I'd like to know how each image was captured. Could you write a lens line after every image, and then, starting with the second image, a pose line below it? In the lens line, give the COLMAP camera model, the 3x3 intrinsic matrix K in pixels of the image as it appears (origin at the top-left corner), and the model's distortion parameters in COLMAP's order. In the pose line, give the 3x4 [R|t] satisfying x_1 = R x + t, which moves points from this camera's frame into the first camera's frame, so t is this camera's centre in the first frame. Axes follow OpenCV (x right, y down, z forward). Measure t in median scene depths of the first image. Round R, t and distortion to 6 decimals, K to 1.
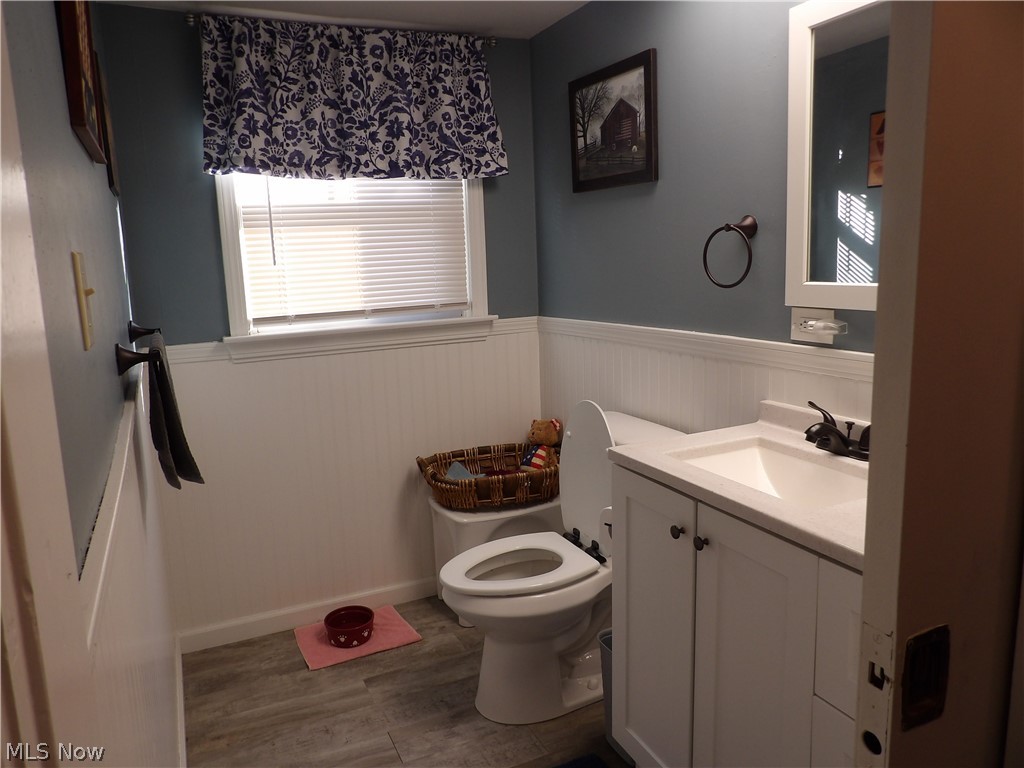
lens RADIAL K [[731.8, 0, 512.0], [0, 731.8, 384.0], [0, 0, 1]] dist [-0.028337, 0.011386]
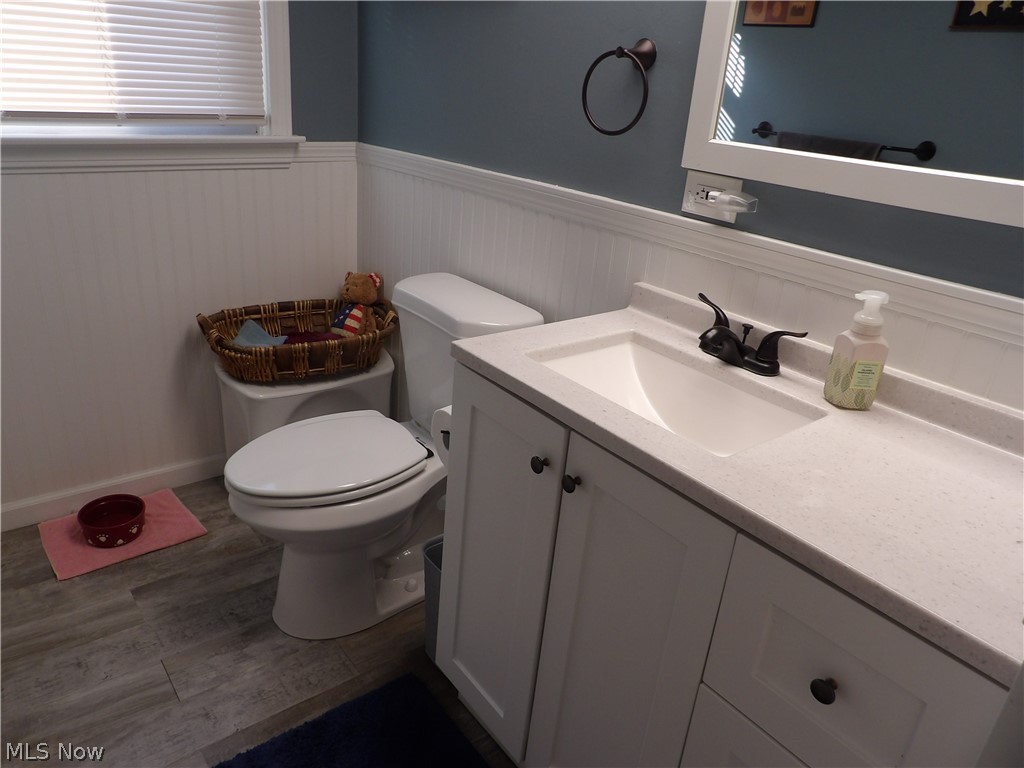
lens RADIAL K [[731.8, 0, 512.0], [0, 731.8, 384.0], [0, 0, 1]] dist [-0.028337, 0.011386]
pose [[0.967180, 0.012997, 0.253760, 0.000651], [-0.071108, 0.972632, 0.221202, -0.029946], [-0.243940, -0.231986, 0.941635, 0.182537]]
